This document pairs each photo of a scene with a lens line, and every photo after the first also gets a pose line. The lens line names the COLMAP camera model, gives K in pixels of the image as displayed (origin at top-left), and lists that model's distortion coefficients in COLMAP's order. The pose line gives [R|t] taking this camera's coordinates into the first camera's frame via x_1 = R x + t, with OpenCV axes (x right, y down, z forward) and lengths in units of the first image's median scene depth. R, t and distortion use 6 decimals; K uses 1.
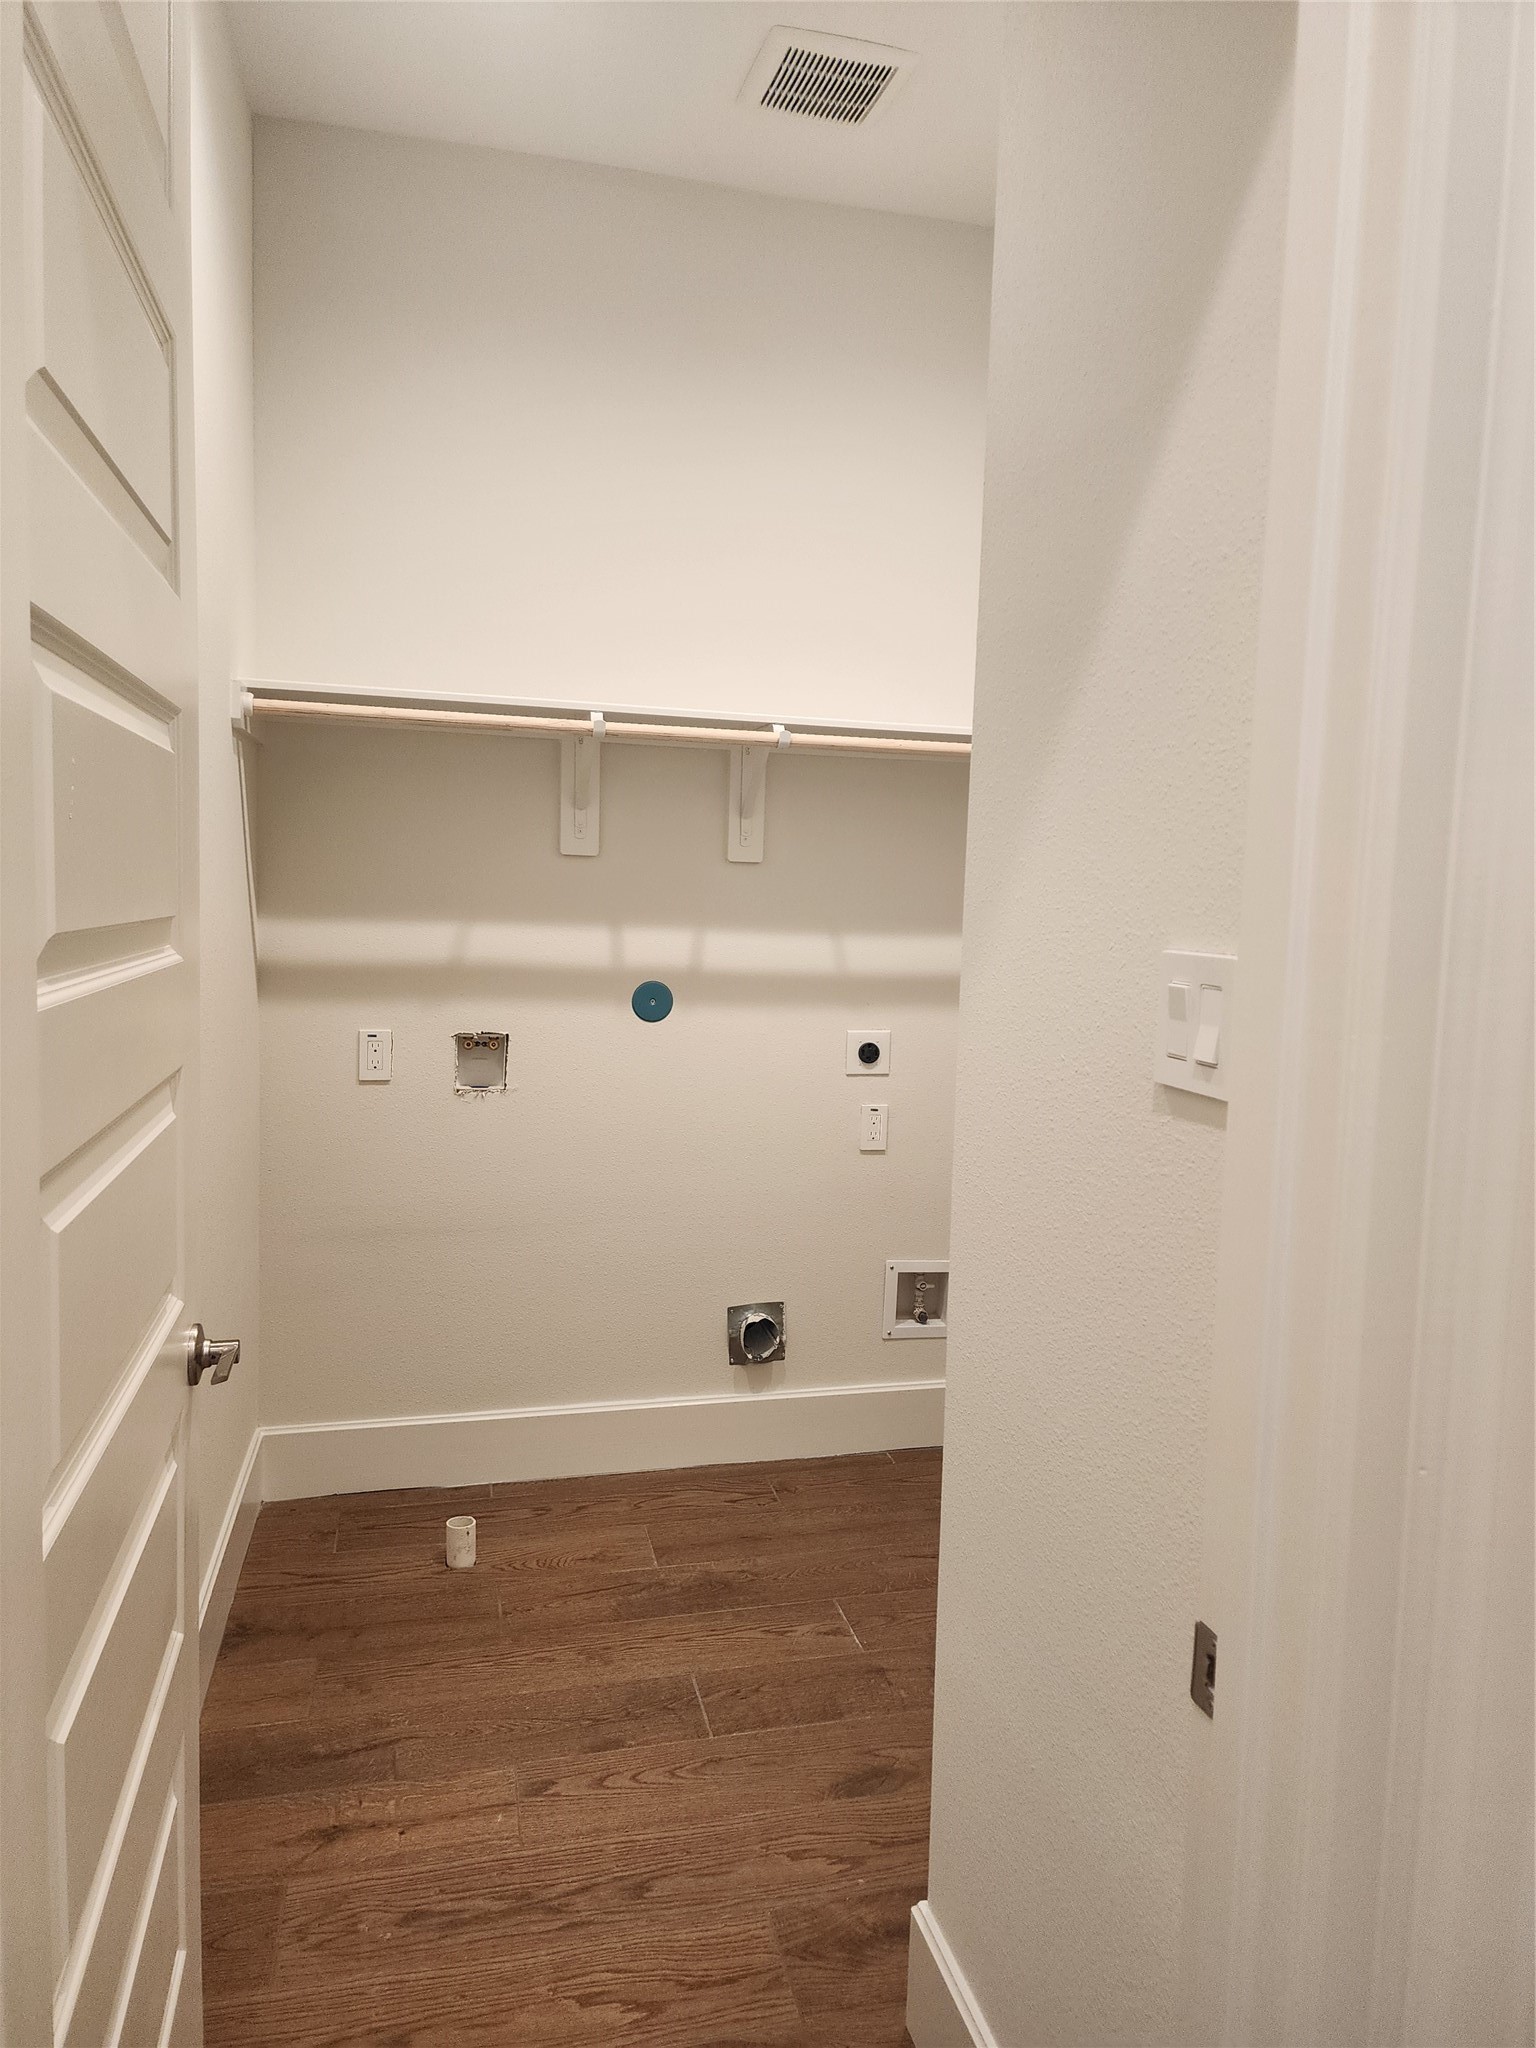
lens RADIAL K [[1402.5, 0, 768.0], [0, 1402.5, 1024.0], [0, 0, 1]] dist [-0.000602, -0.000867]
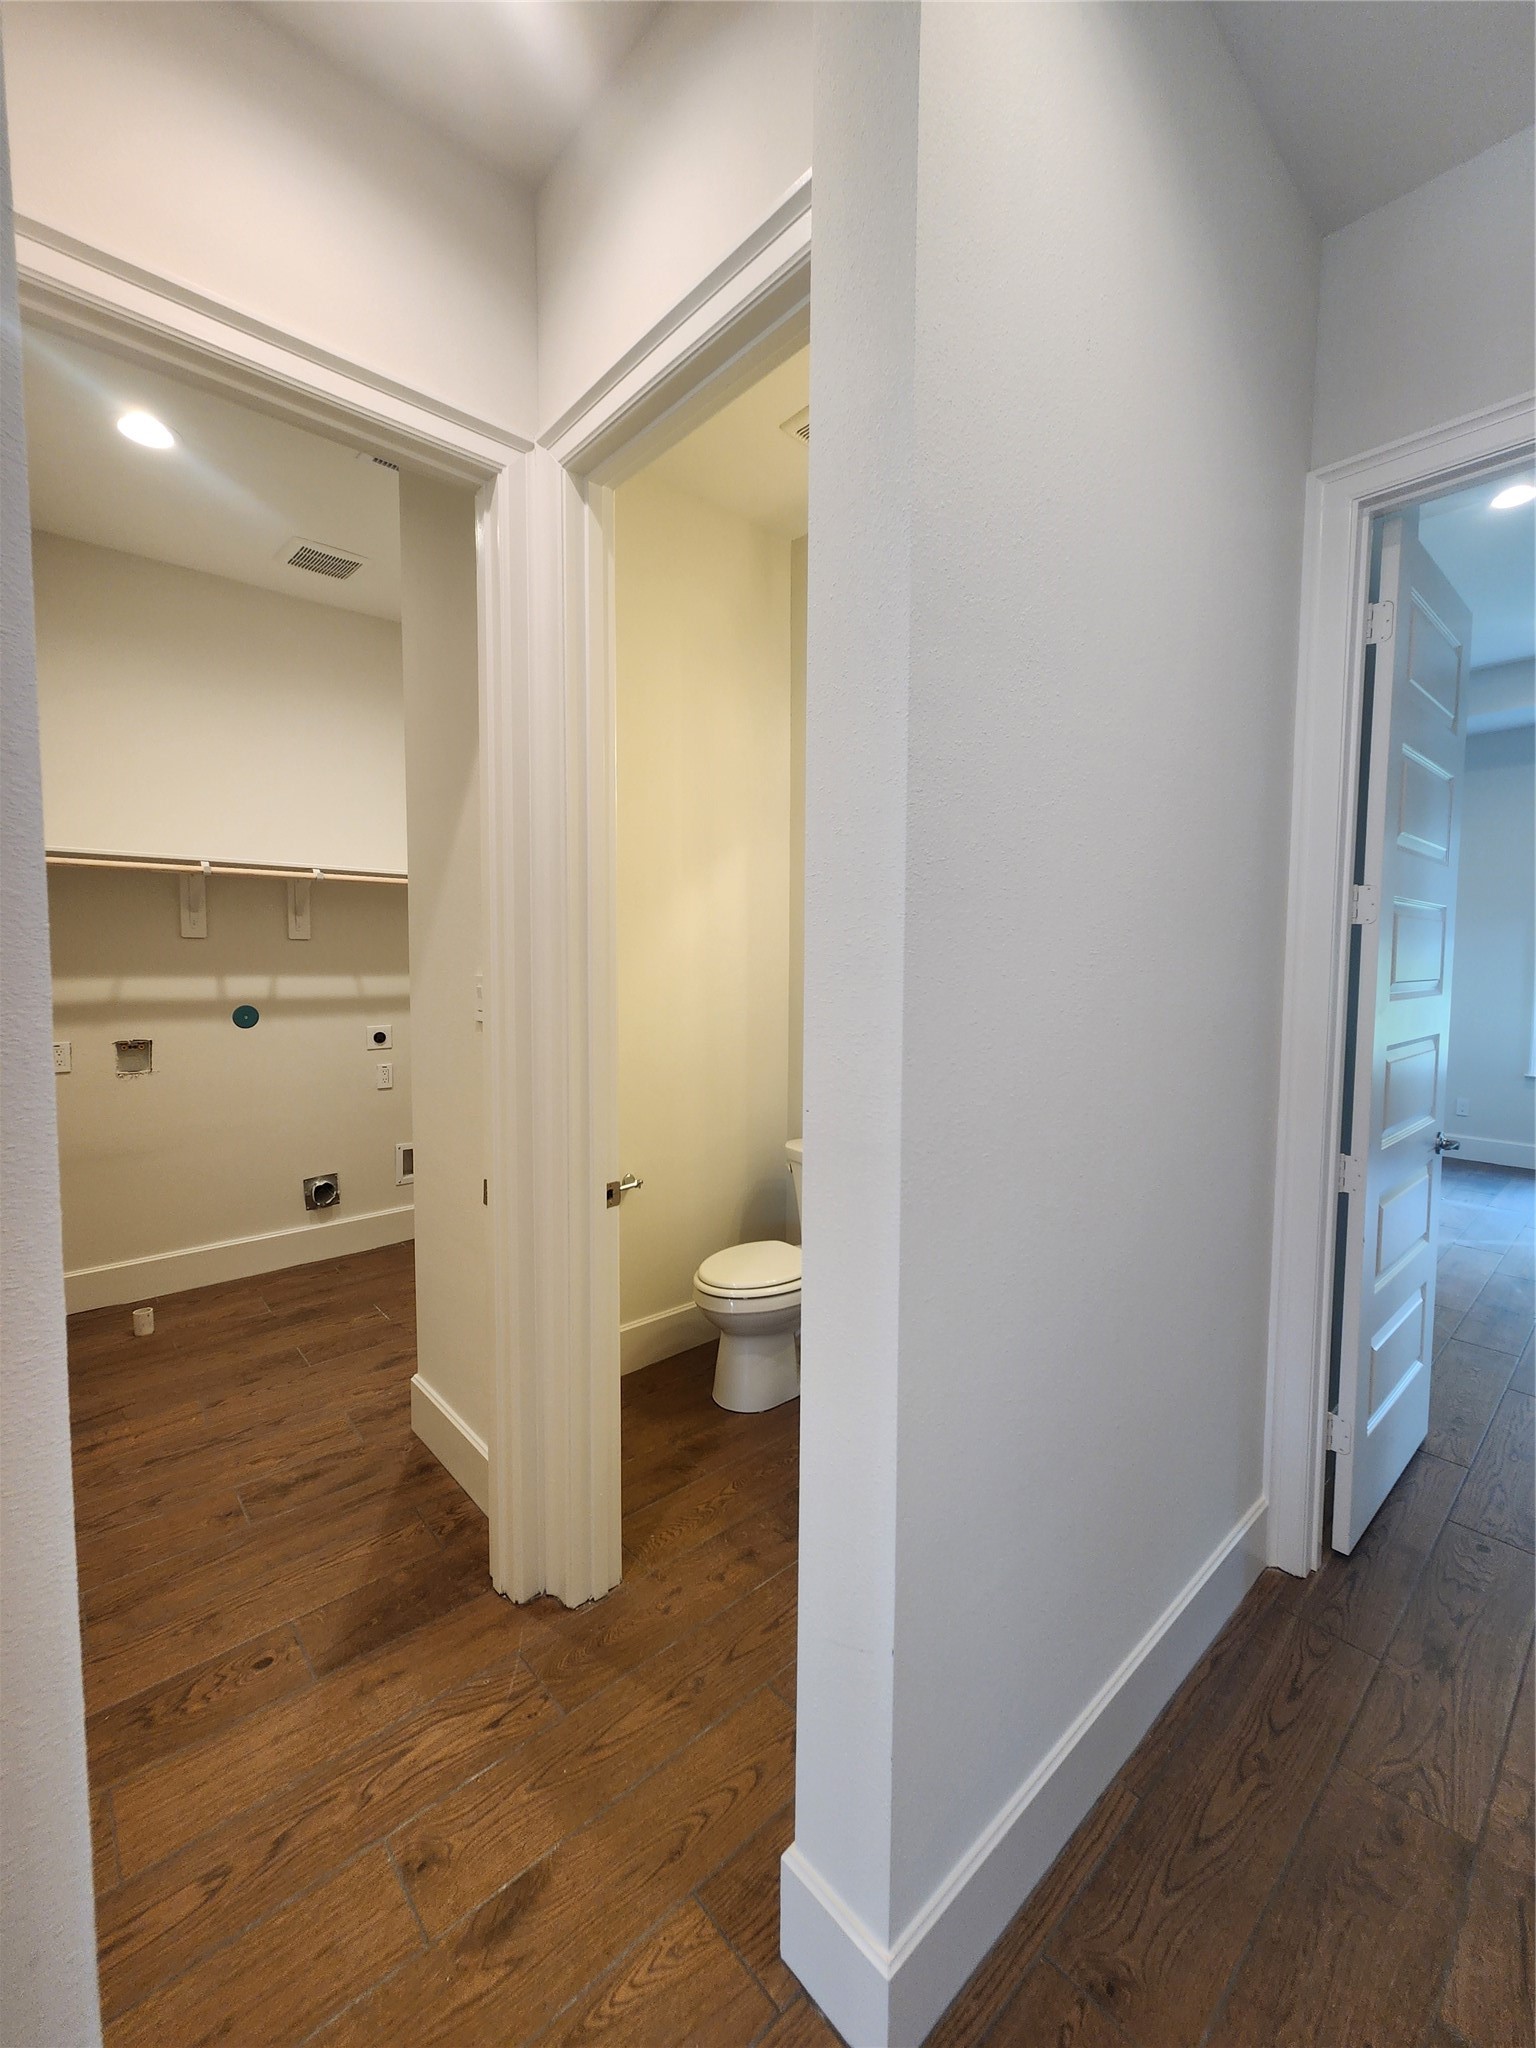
lens RADIAL K [[843.0, 0, 767.3], [0, 843.0, 1001.6], [0, 0, 1]] dist [0.000762, -0.000888]
pose [[0.879200, -0.052918, 0.473505, -0.005899], [0.065803, 0.997776, -0.010672, 0.023378], [-0.471887, 0.040541, 0.880727, -0.324214]]
